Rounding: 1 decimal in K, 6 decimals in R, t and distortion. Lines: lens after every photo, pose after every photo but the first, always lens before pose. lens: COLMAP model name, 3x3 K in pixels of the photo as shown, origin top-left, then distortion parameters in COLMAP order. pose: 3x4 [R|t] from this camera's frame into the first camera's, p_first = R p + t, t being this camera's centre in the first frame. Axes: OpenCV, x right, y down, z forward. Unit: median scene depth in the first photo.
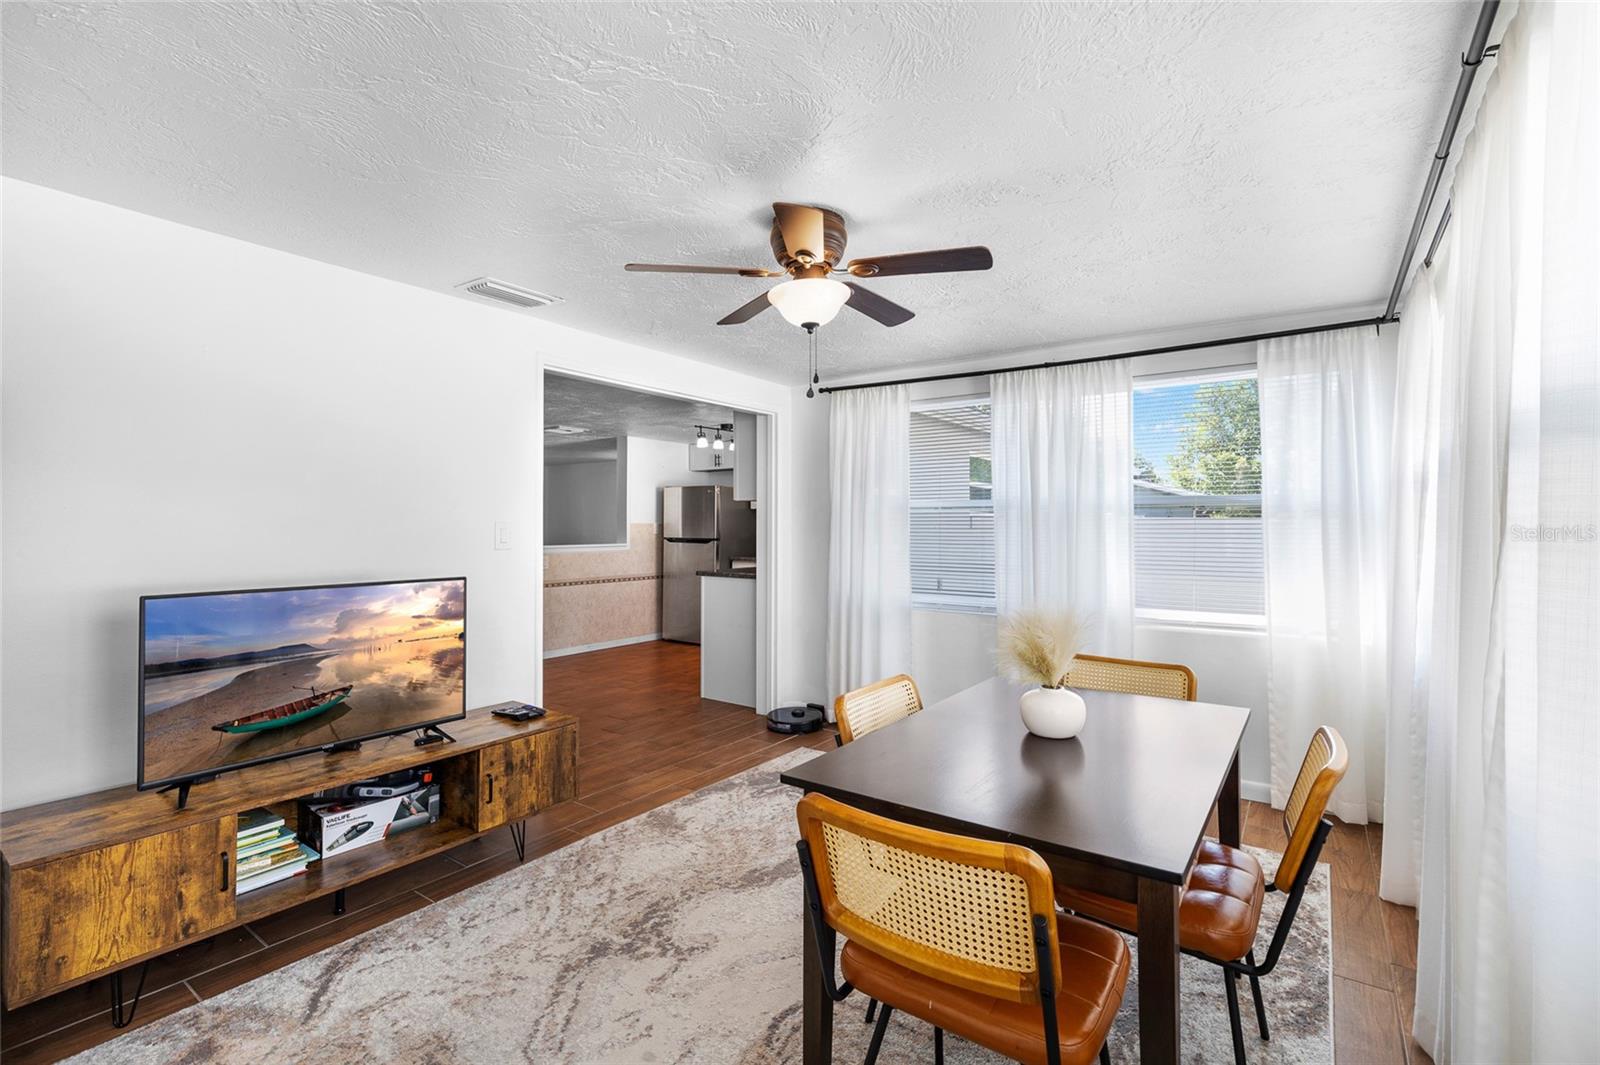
lens RADIAL K [[738.7, 0, 805.2], [0, 738.7, 525.2], [0, 0, 1]] dist [0.000192, 0.000157]
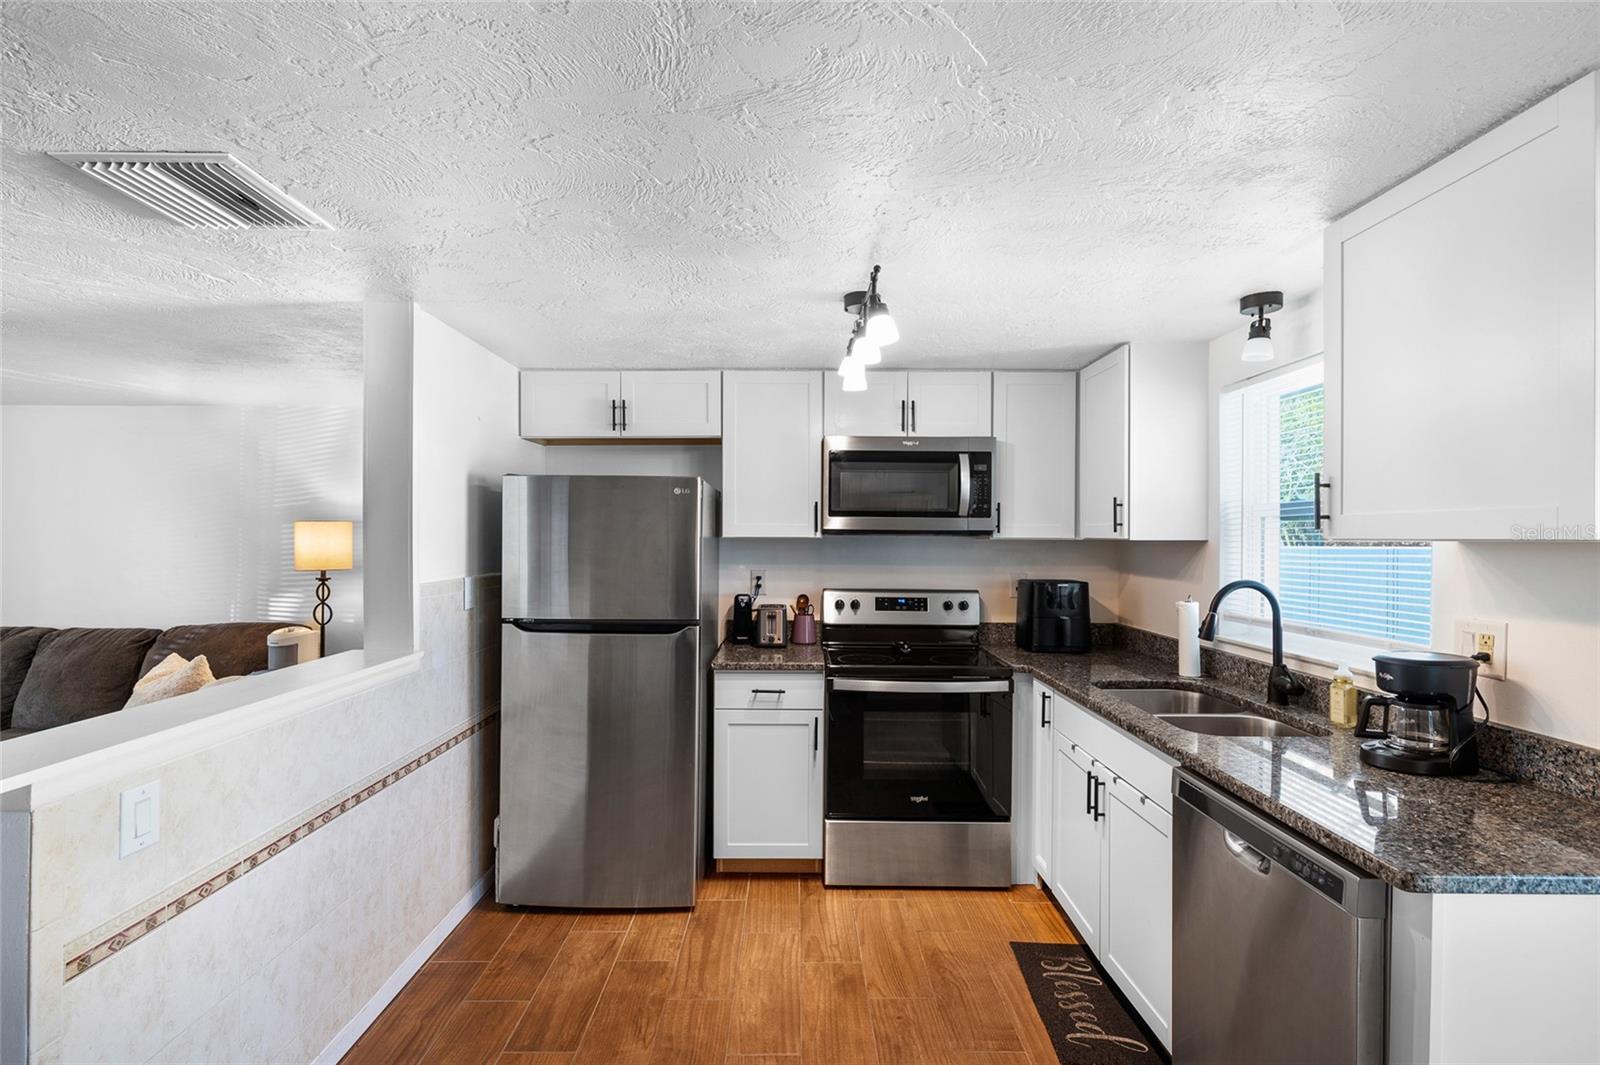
lens RADIAL K [[726.6, 0, 797.2], [0, 726.6, 543.9], [0, 0, 1]] dist [-0.003539, 0.000739]
pose [[0.813100, -0.005345, 0.582100, -0.303012], [-0.001284, 0.999939, 0.010975, -0.024809], [-0.582123, -0.009671, 0.813043, 0.693081]]
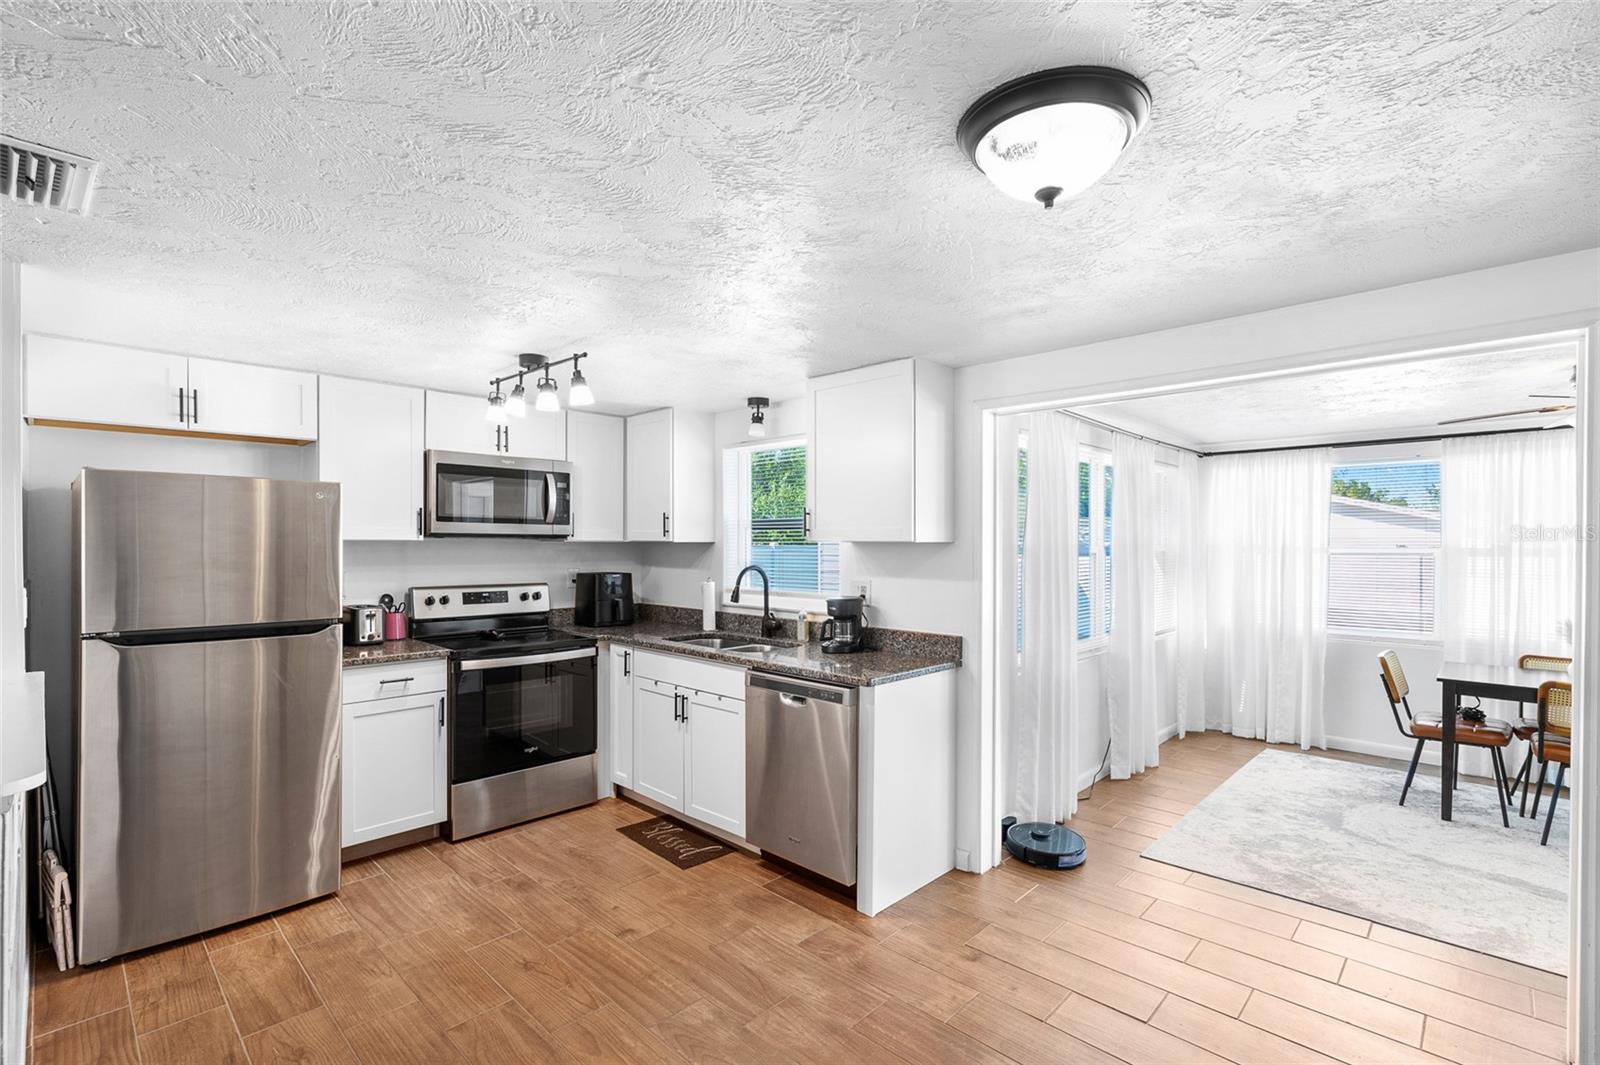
lens RADIAL K [[726.6, 0, 797.2], [0, 726.6, 543.9], [0, 0, 1]] dist [-0.003539, 0.000739]
pose [[0.148914, -0.005069, 0.988837, -0.482480], [-0.003441, 0.999978, 0.005644, -0.024944], [-0.988844, -0.004243, 0.148894, 0.723098]]
